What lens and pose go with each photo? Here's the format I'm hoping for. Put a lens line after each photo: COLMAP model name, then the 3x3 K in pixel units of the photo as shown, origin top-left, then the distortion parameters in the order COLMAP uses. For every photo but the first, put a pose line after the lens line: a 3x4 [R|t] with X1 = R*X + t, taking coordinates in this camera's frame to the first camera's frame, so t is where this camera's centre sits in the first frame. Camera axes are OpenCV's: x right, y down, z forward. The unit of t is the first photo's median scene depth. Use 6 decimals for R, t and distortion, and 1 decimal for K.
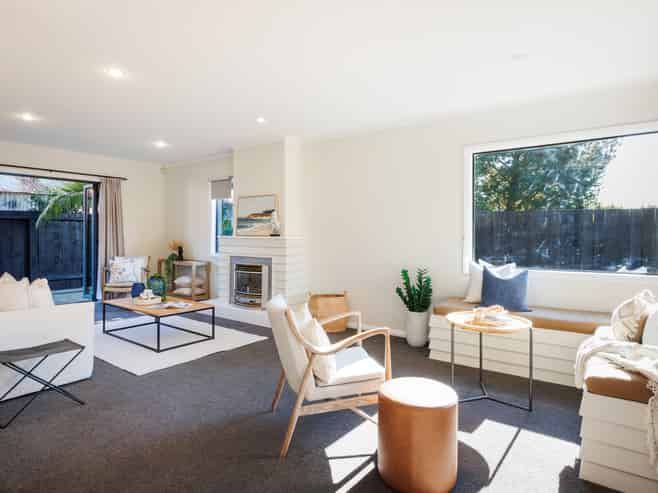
lens RADIAL K [[392.8, 0, 329.0], [0, 392.8, 246.5], [0, 0, 1]] dist [0.000215, 0.000119]
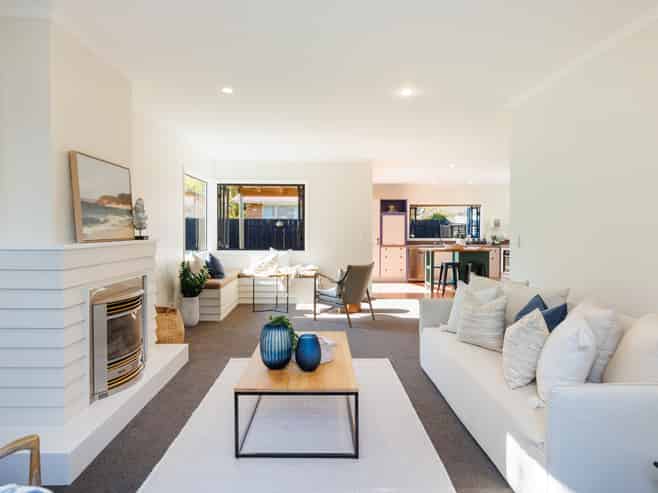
lens RADIAL K [[416.8, 0, 329.0], [0, 416.8, 246.5], [0, 0, 1]] dist [-0.004992, -0.001009]
pose [[-0.620582, -0.046385, 0.782768, -0.783863], [0.004734, 0.998009, 0.062893, -0.051380], [-0.784127, 0.042736, -0.619127, 1.109816]]
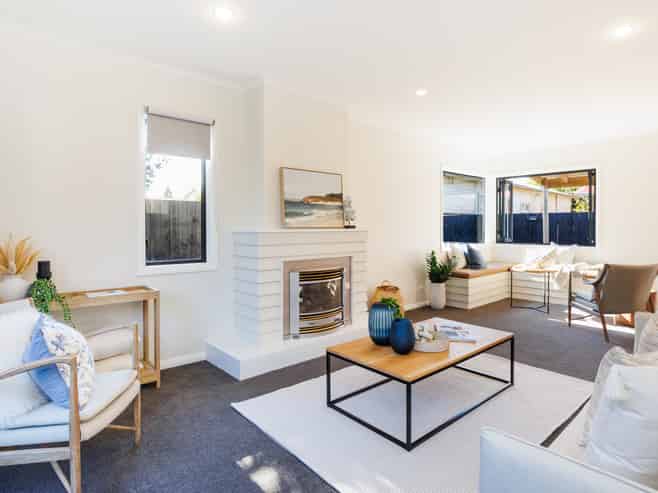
lens RADIAL K [[379.6, 0, 329.0], [0, 379.6, 246.5], [0, 0, 1]] dist [-0.023420, -0.000772]
pose [[0.204330, -0.061312, 0.976980, -0.842305], [0.026983, 0.998010, 0.056988, -0.032247], [-0.978530, 0.014718, 0.205578, 0.837402]]
